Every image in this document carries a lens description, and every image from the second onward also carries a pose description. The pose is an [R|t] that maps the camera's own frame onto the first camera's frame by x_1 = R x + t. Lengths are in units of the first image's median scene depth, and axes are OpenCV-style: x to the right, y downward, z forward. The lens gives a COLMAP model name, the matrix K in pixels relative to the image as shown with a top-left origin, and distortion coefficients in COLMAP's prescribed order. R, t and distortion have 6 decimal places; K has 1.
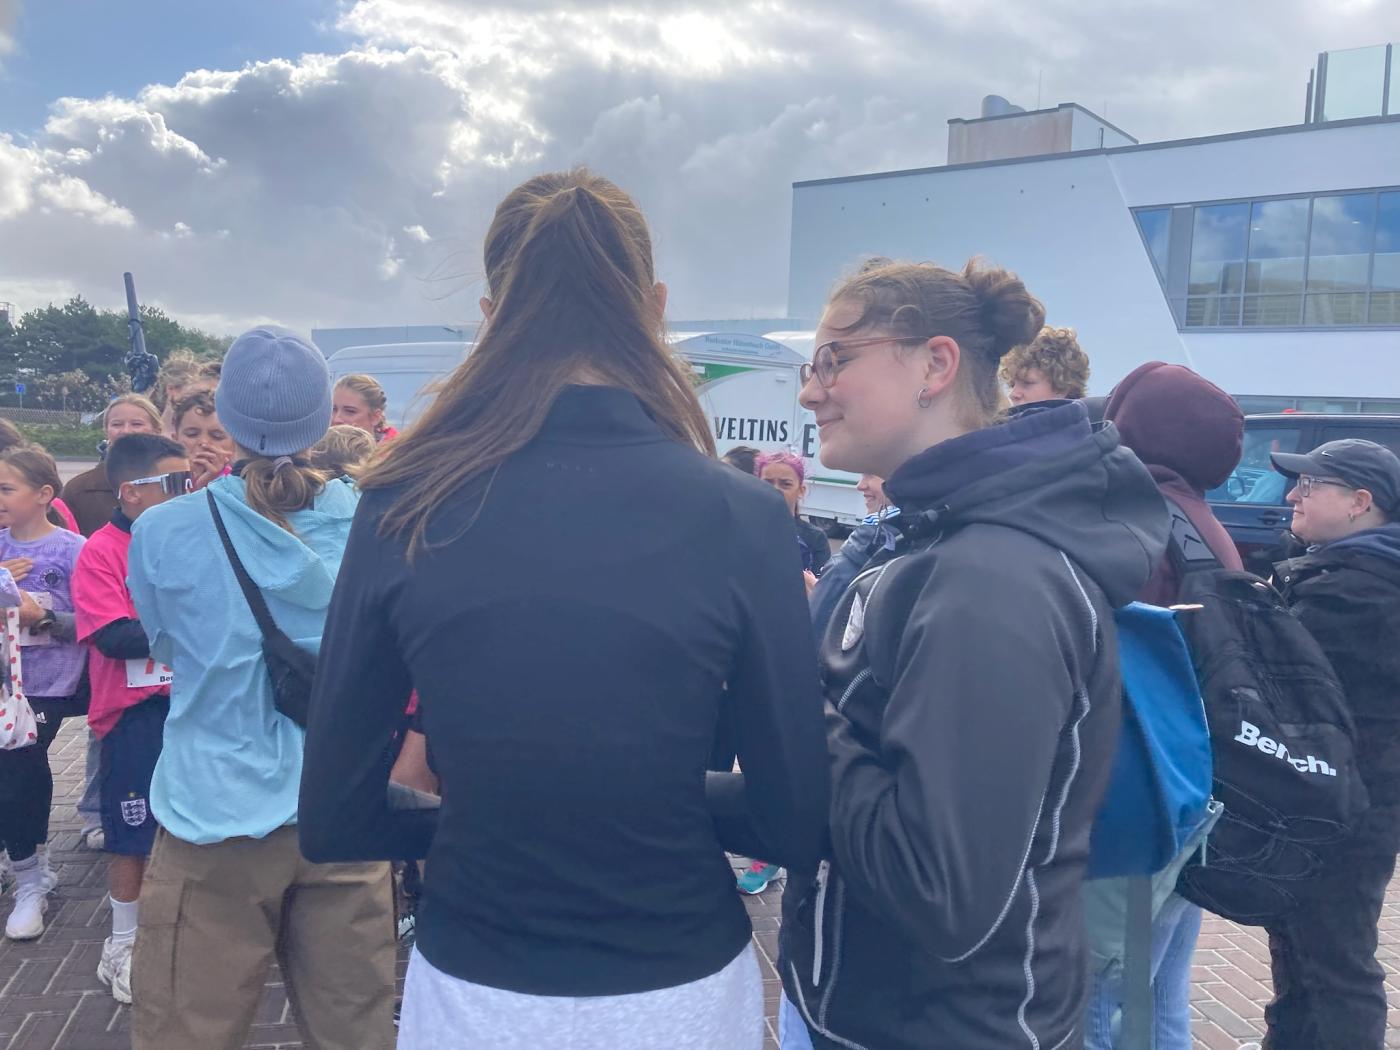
lens RADIAL K [[1157.4, 0, 698.5], [0, 1157.4, 527.7], [0, 0, 1]] dist [0.004846, 0.002097]
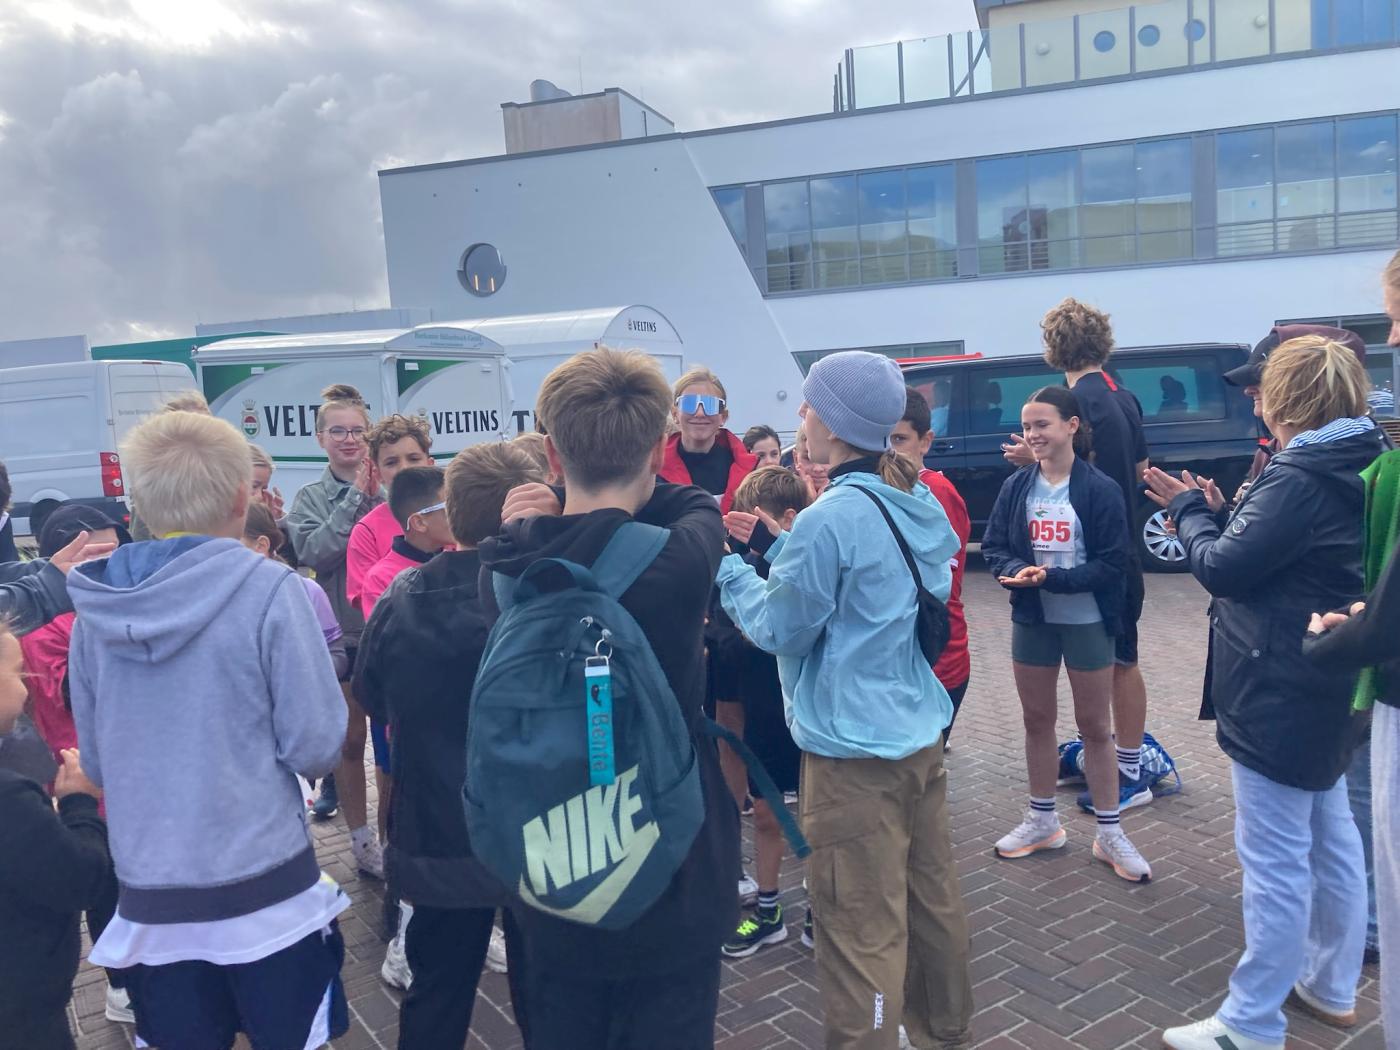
lens RADIAL K [[1157.4, 0, 698.5], [0, 1157.4, 527.7], [0, 0, 1]] dist [0.004846, 0.002097]
pose [[0.918690, -0.135513, 0.371006, -0.073845], [0.128949, 0.990737, 0.042569, -0.004486], [-0.373339, 0.008733, 0.927654, -0.007683]]
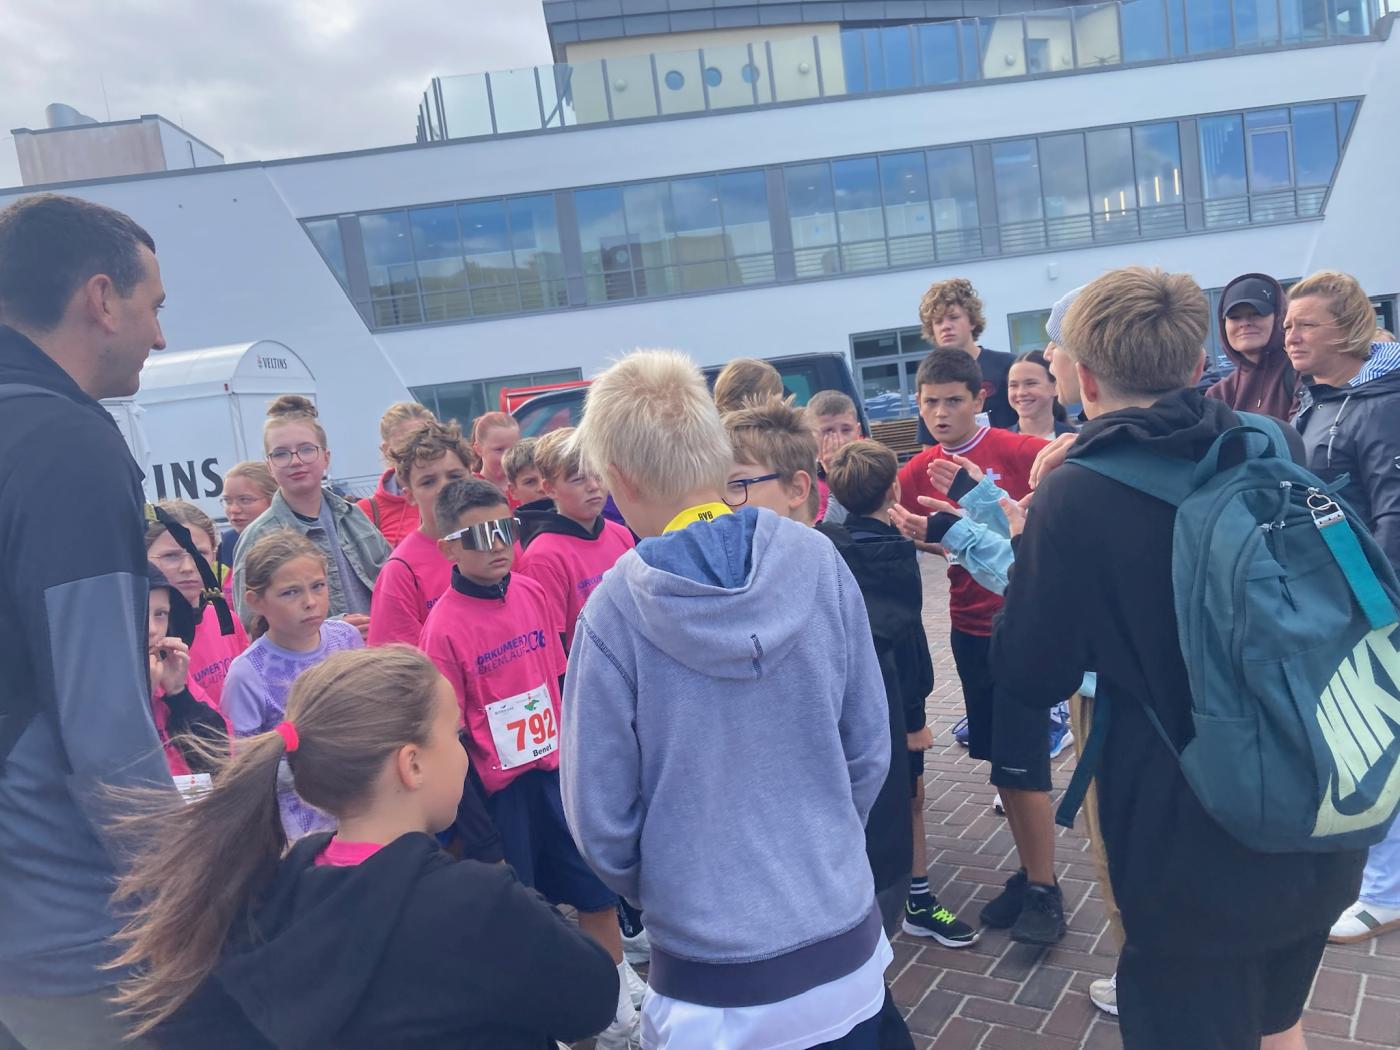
lens RADIAL K [[1172.1, 0, 693.6], [0, 1172.1, 524.3], [0, 0, 1]] dist [-0.011235, -0.013461]
pose [[0.705356, -0.206525, 0.678101, -0.118316], [0.216471, 0.973677, 0.071375, -0.009637], [-0.674991, 0.096444, 0.731495, 0.029603]]
